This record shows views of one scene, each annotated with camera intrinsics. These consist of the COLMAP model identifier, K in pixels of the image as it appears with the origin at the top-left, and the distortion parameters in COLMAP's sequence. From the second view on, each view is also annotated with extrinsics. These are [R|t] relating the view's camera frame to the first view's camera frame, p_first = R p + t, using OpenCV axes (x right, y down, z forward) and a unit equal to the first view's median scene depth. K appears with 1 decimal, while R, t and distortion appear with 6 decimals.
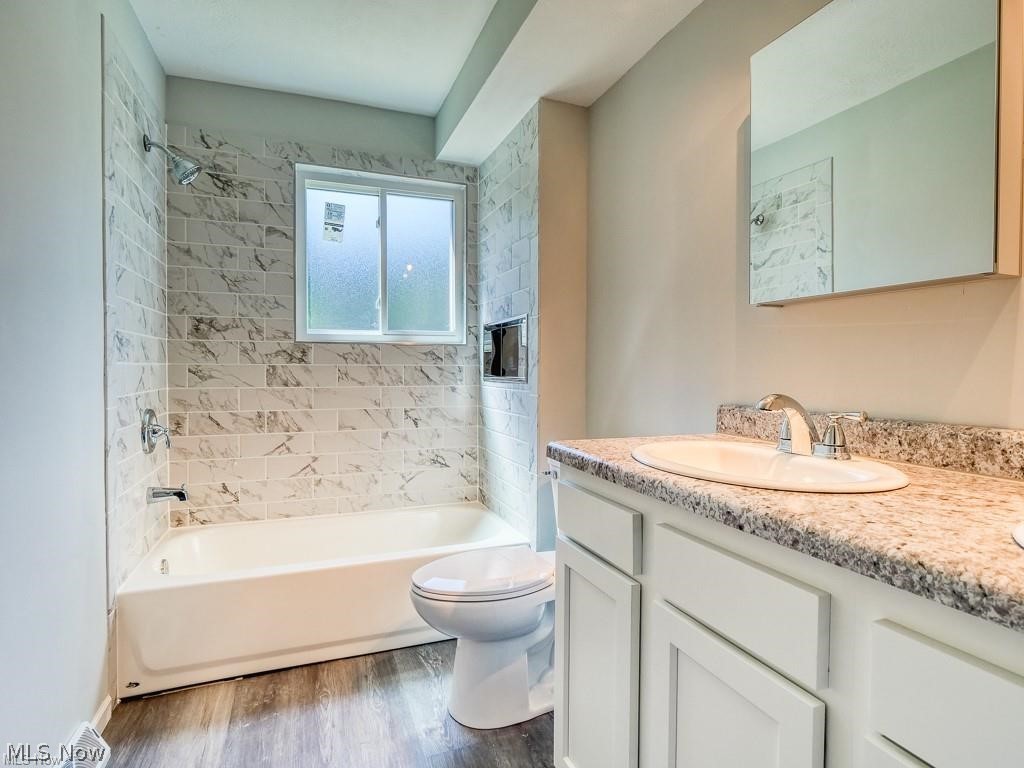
lens RADIAL K [[534.6, 0, 512.9], [0, 534.6, 380.7], [0, 0, 1]] dist [-0.004500, -0.000862]
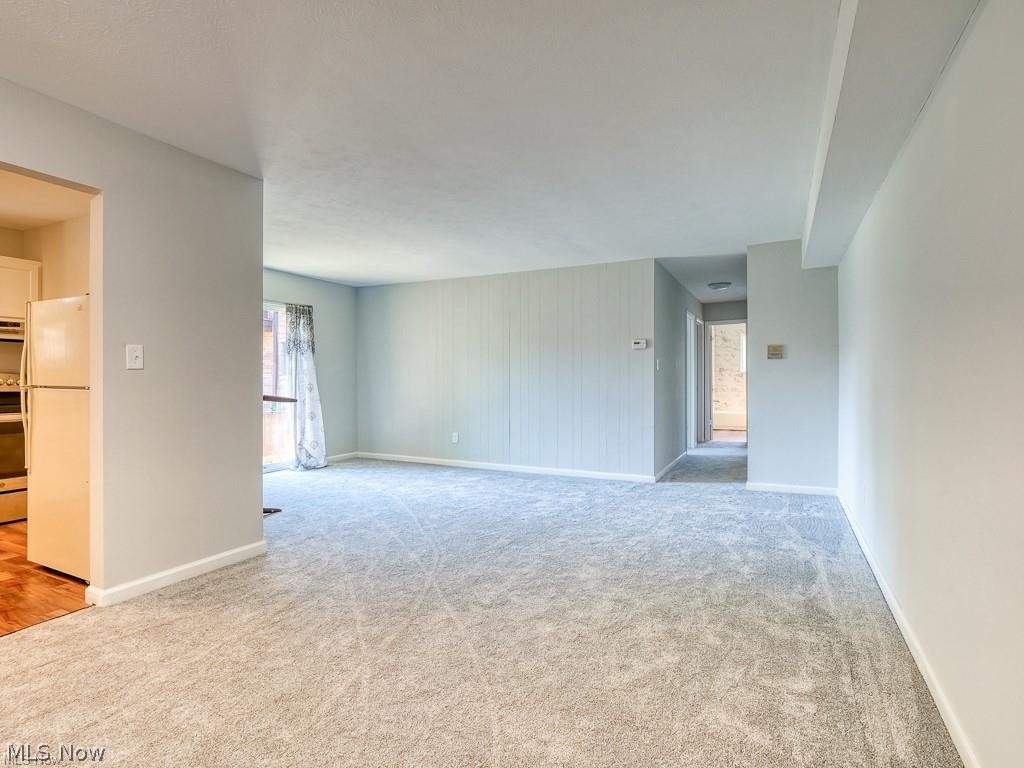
lens RADIAL K [[534.6, 0, 508.1], [0, 534.6, 381.0], [0, 0, 1]] dist [-0.004500, -0.000862]
pose [[0.671891, -0.001411, -0.740649, 3.815662], [-0.010547, 0.999879, -0.011472, 0.167615], [0.740575, 0.015520, 0.671794, -8.217947]]
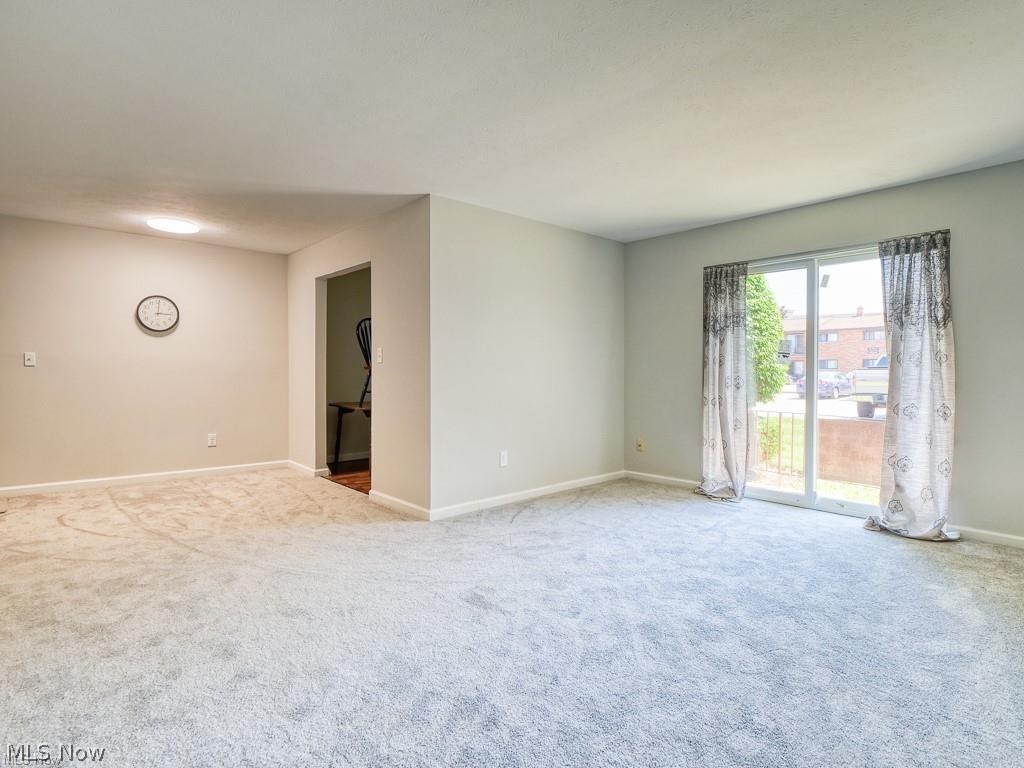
lens RADIAL K [[534.6, 0, 512.1], [0, 534.6, 378.3], [0, 0, 1]] dist [-0.004500, -0.000862]
pose [[-0.933691, -0.000731, -0.358080, 1.310650], [-0.012406, 0.999464, 0.030307, 0.084492], [0.357866, 0.032740, -0.933199, -3.685384]]
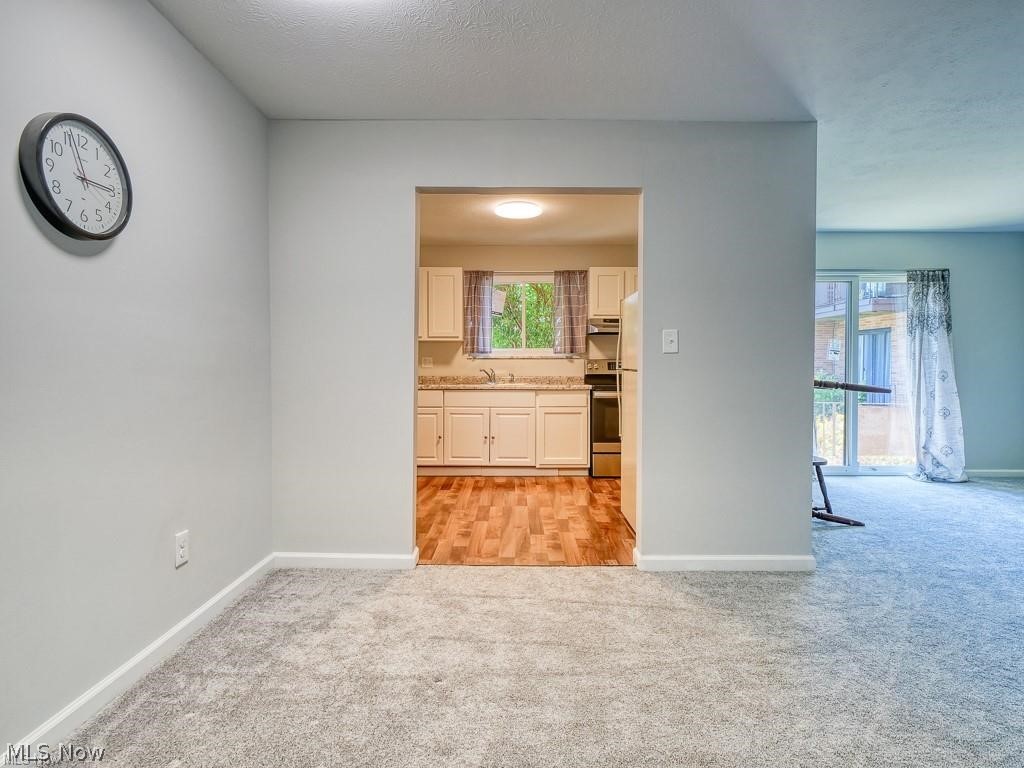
lens RADIAL K [[534.6, 0, 513.6], [0, 534.6, 378.0], [0, 0, 1]] dist [-0.004500, -0.000862]
pose [[-0.361031, 0.016871, -0.932401, 3.492821], [-0.020092, 0.999464, 0.025864, 0.170936], [0.932337, 0.028072, -0.360499, -7.616245]]
